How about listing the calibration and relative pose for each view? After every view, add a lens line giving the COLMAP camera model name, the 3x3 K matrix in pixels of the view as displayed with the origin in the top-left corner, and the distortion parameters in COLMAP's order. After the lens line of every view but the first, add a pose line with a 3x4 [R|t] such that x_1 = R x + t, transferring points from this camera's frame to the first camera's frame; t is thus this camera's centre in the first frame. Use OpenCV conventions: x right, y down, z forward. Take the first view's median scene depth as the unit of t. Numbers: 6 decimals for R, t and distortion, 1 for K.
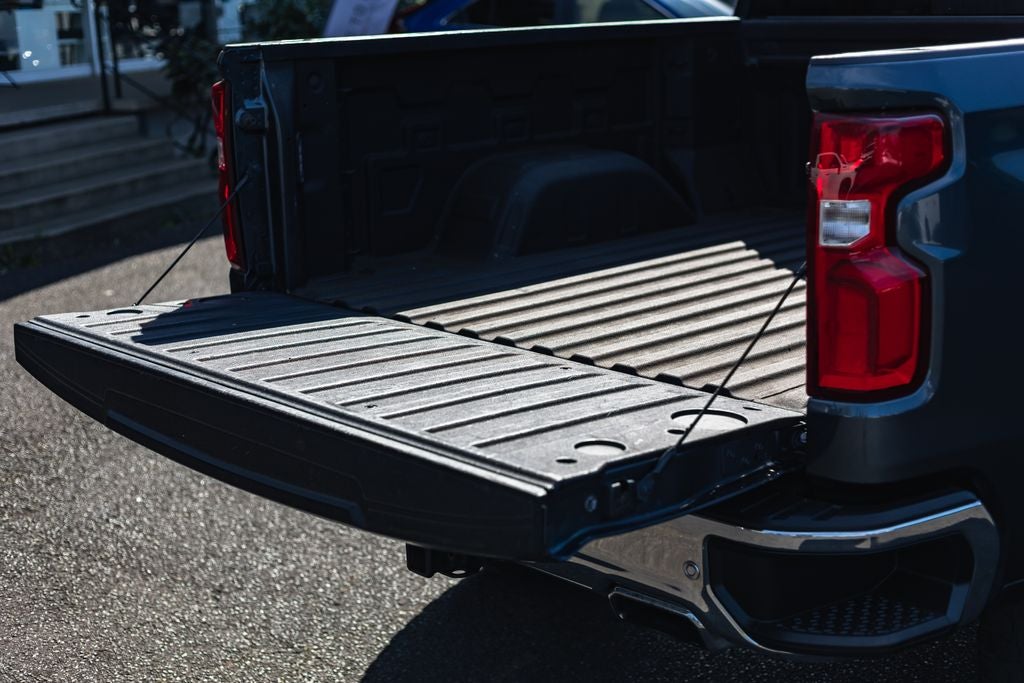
lens RADIAL K [[1495.7, 0, 508.0], [0, 1495.7, 337.4], [0, 0, 1]] dist [0.008837, 0.013378]
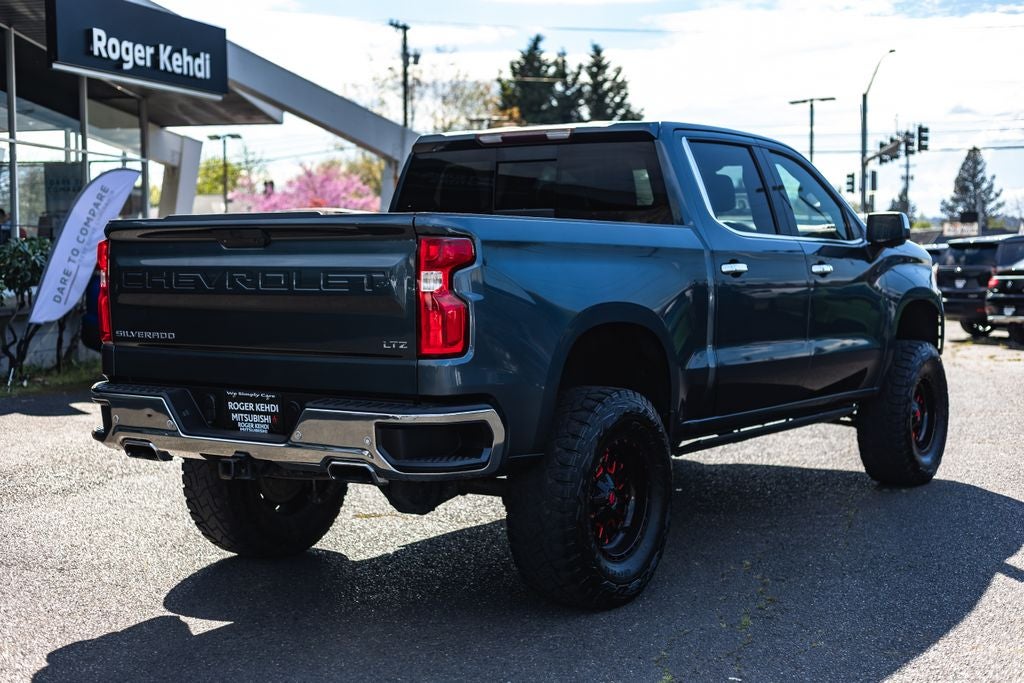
lens RADIAL K [[1495.7, 0, 508.0], [0, 1495.7, 337.4], [0, 0, 1]] dist [0.008837, 0.013378]
pose [[0.972984, 0.017900, 0.230180, -0.187667], [0.025315, 0.982707, -0.183430, 0.418886], [-0.229482, 0.184301, 0.955704, -1.191770]]
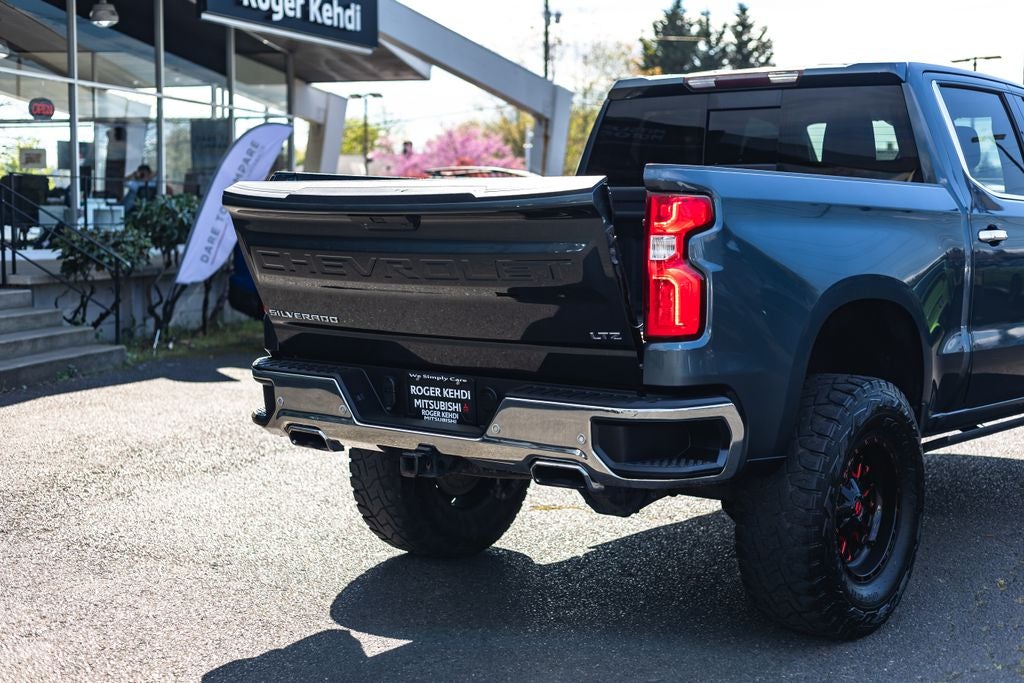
lens RADIAL K [[1495.7, 0, 508.0], [0, 1495.7, 337.4], [0, 0, 1]] dist [0.008837, 0.013378]
pose [[0.989073, 0.029298, 0.144489, -0.237142], [-0.005917, 0.987154, -0.159659, 0.328842], [-0.147311, 0.157060, 0.976541, -0.802037]]
